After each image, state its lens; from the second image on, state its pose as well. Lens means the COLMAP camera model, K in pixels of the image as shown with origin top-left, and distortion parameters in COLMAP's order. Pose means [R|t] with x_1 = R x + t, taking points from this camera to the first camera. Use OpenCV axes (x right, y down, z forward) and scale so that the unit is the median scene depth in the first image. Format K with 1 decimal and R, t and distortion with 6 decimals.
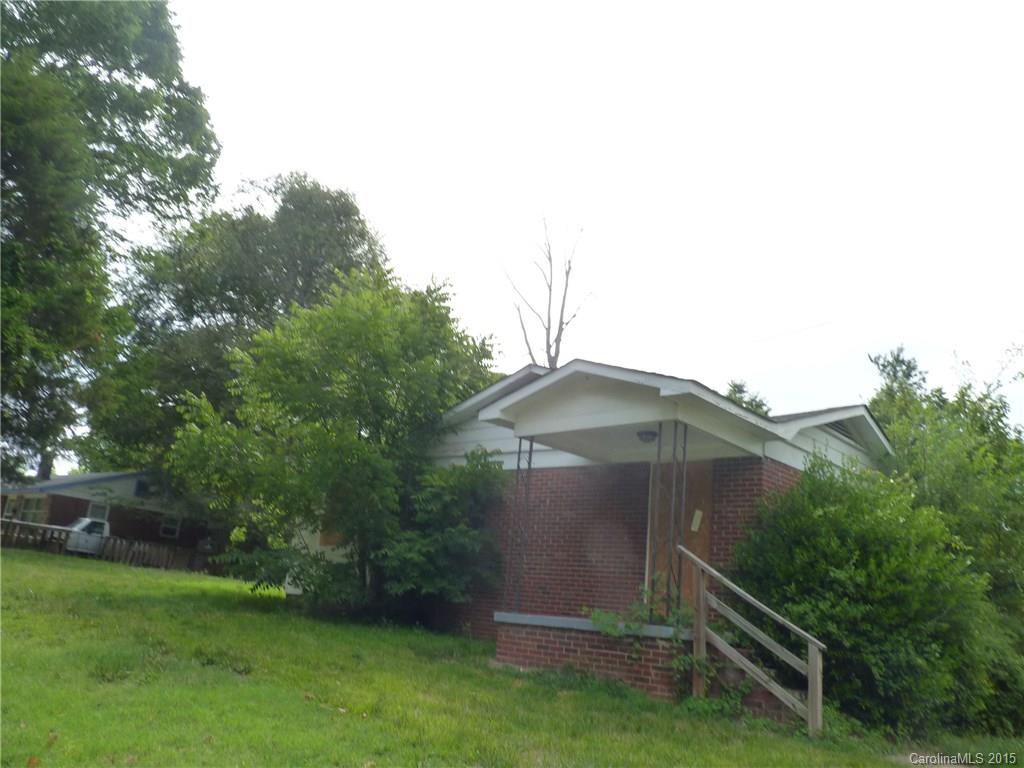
lens RADIAL K [[829.4, 0, 512.0], [0, 829.4, 384.0], [0, 0, 1]] dist [-0.018429, 0.007830]
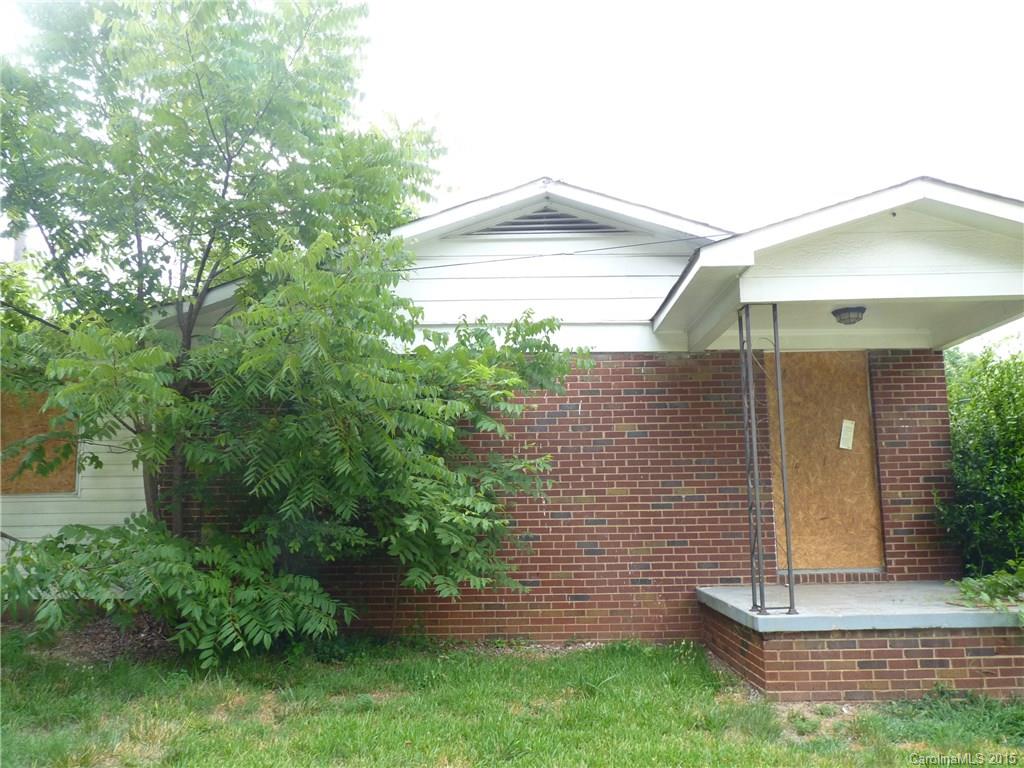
lens RADIAL K [[829.4, 0, 512.0], [0, 829.4, 384.0], [0, 0, 1]] dist [-0.018429, 0.007830]
pose [[0.741486, -0.001271, 0.670967, -0.442273], [-0.098368, 0.988987, 0.110581, 0.065244], [-0.663719, -0.147996, 0.733195, 0.622824]]
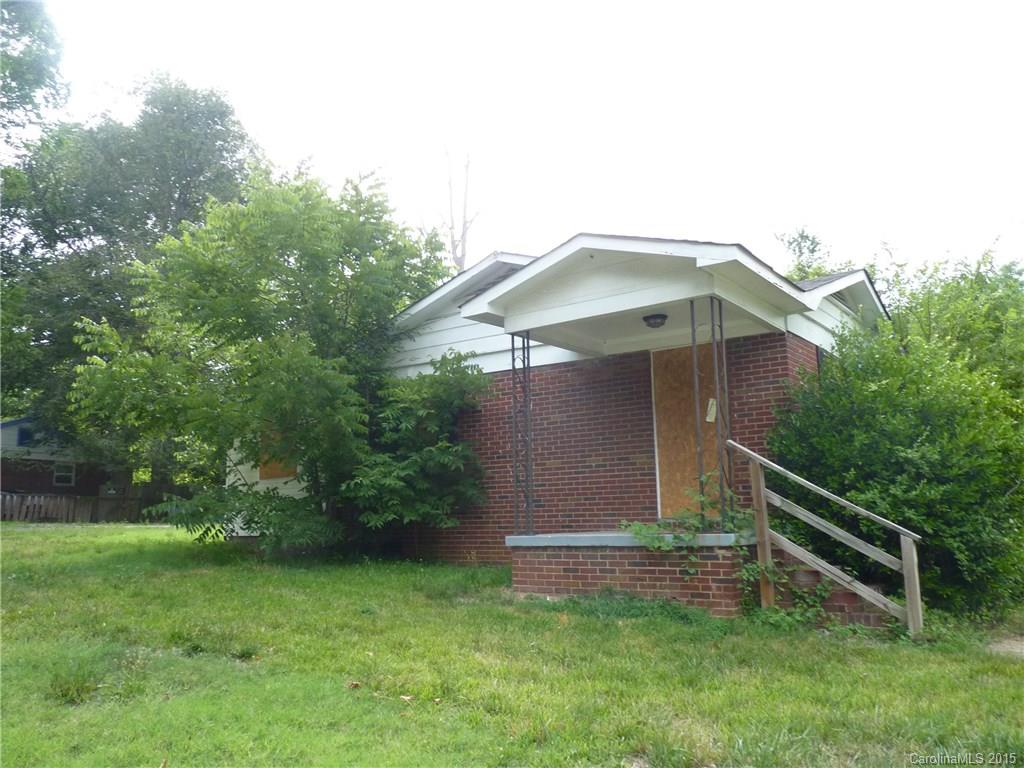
lens RADIAL K [[829.4, 0, 512.0], [0, 829.4, 384.0], [0, 0, 1]] dist [-0.018429, 0.007830]
pose [[0.987776, -0.092152, 0.125726, -0.093149], [0.077399, 0.990043, 0.117573, 0.013882], [-0.135309, -0.106404, 0.985073, 0.139651]]
